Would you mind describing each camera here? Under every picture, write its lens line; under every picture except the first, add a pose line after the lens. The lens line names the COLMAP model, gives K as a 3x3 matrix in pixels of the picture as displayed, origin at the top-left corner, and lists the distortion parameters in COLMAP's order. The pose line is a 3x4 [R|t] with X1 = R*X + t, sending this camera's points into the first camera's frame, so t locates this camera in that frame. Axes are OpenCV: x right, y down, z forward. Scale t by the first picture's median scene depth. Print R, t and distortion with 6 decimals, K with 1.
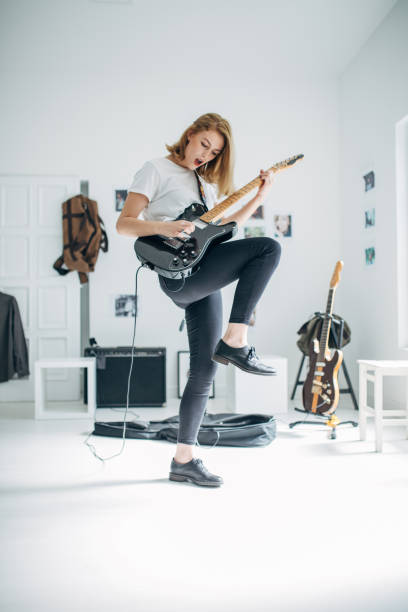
lens RADIAL K [[578.9, 0, 204.3], [0, 578.9, 306.2], [0, 0, 1]] dist [-0.050769, 0.017133]
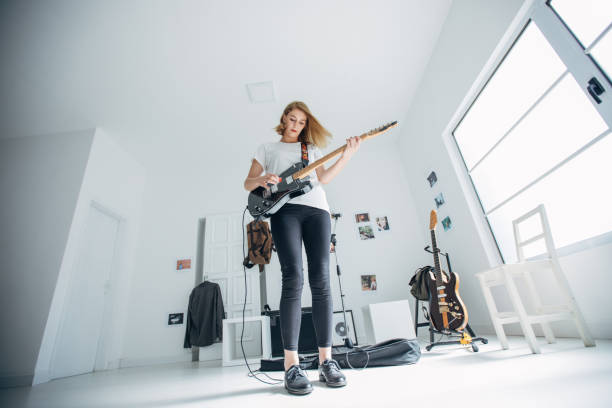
lens RADIAL K [[276.5, 0, 305.4], [0, 276.5, 203.9], [0, 0, 1]] dist [-0.048071, 0.013755]
pose [[0.986803, -0.140171, -0.081061, -0.006738], [0.096982, 0.912533, -0.397340, 0.110175], [0.129666, 0.384235, 0.914084, 0.293860]]
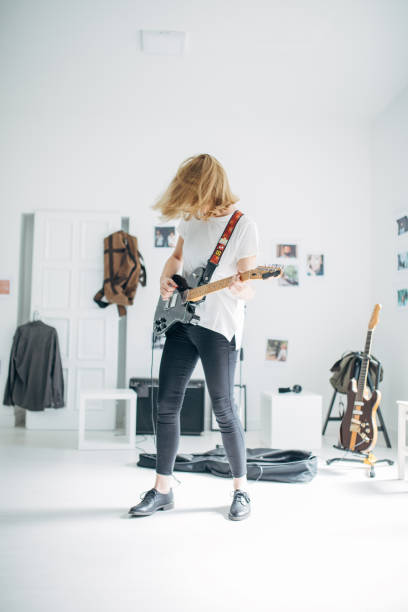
lens RADIAL K [[578.9, 0, 204.3], [0, 578.9, 306.2], [0, 0, 1]] dist [-0.050769, 0.017133]
pose [[0.999524, 0.024779, -0.018395, -0.048326], [-0.025599, 0.998624, -0.045778, -0.015141], [0.017235, 0.046227, 0.998782, -0.035130]]
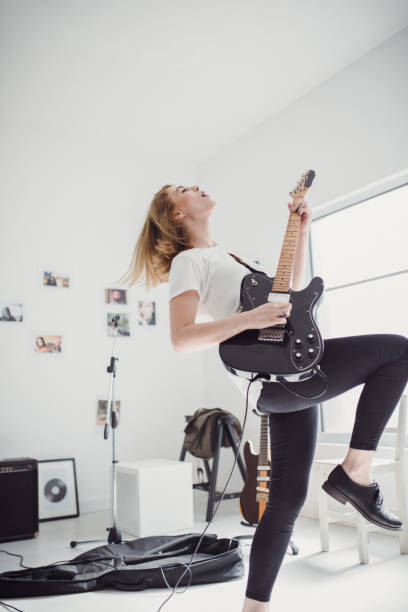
lens RADIAL K [[578.9, 0, 204.3], [0, 578.9, 306.2], [0, 0, 1]] dist [-0.050769, 0.017133]
pose [[0.889065, 0.044142, 0.455647, -0.235014], [0.026160, 0.988815, -0.146838, -0.014435], [-0.457032, 0.142468, 0.877966, 0.176435]]
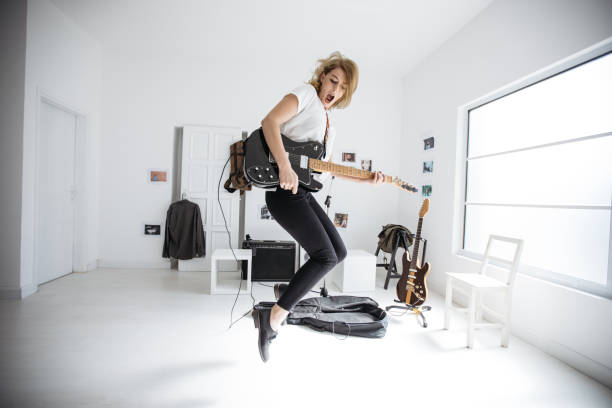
lens RADIAL K [[276.5, 0, 305.4], [0, 276.5, 203.9], [0, 0, 1]] dist [-0.048071, 0.013755]
pose [[0.997073, 0.043210, 0.063072, -0.093643], [-0.045250, 0.998486, 0.031288, -0.059362], [-0.061625, -0.034051, 0.997518, 0.265626]]
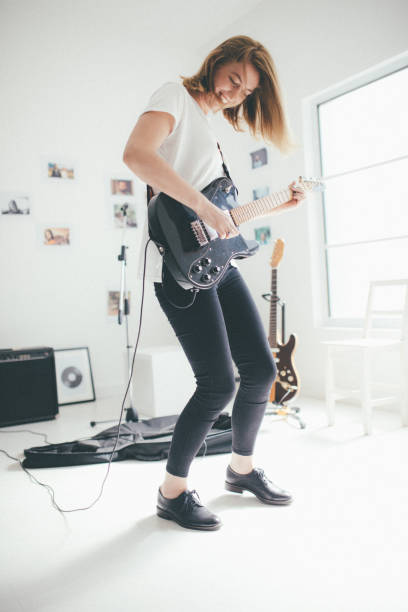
lens RADIAL K [[578.9, 0, 204.3], [0, 578.9, 306.2], [0, 0, 1]] dist [-0.050769, 0.017133]
pose [[0.891758, -0.051136, 0.449614, -0.245000], [0.042514, 0.998667, 0.029260, -0.001297], [-0.450511, -0.006979, 0.892744, 0.175076]]
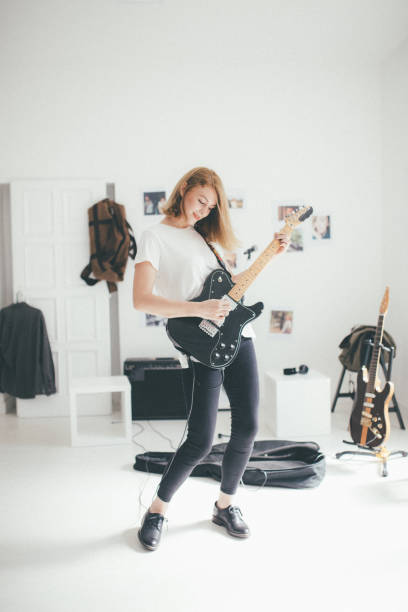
lens RADIAL K [[605.9, 0, 203.8], [0, 605.9, 307.3], [0, 0, 1]] dist [-0.010030, 0.001404]
pose [[0.999630, -0.011393, -0.024718, -0.037641], [0.013107, 0.997438, 0.070324, -0.093959], [0.023854, -0.070622, 0.997218, 0.002547]]
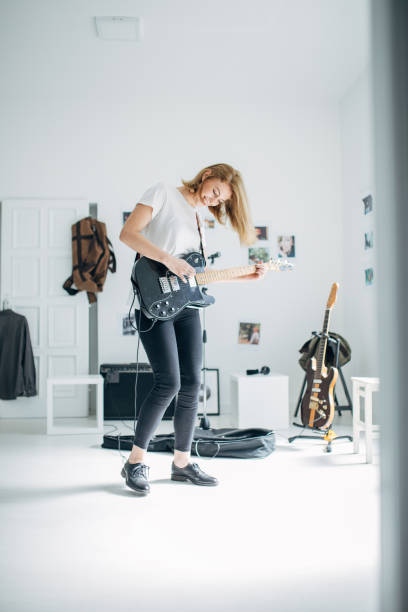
lens RADIAL K [[611.9, 0, 204.5], [0, 611.9, 307.7], [0, 0, 1]] dist [-0.051268, 0.013728]
pose [[0.999840, -0.000419, -0.017889, 0.011967], [-0.000012, 0.999711, -0.024051, -0.005425], [0.017894, 0.024047, 0.999551, -0.094864]]
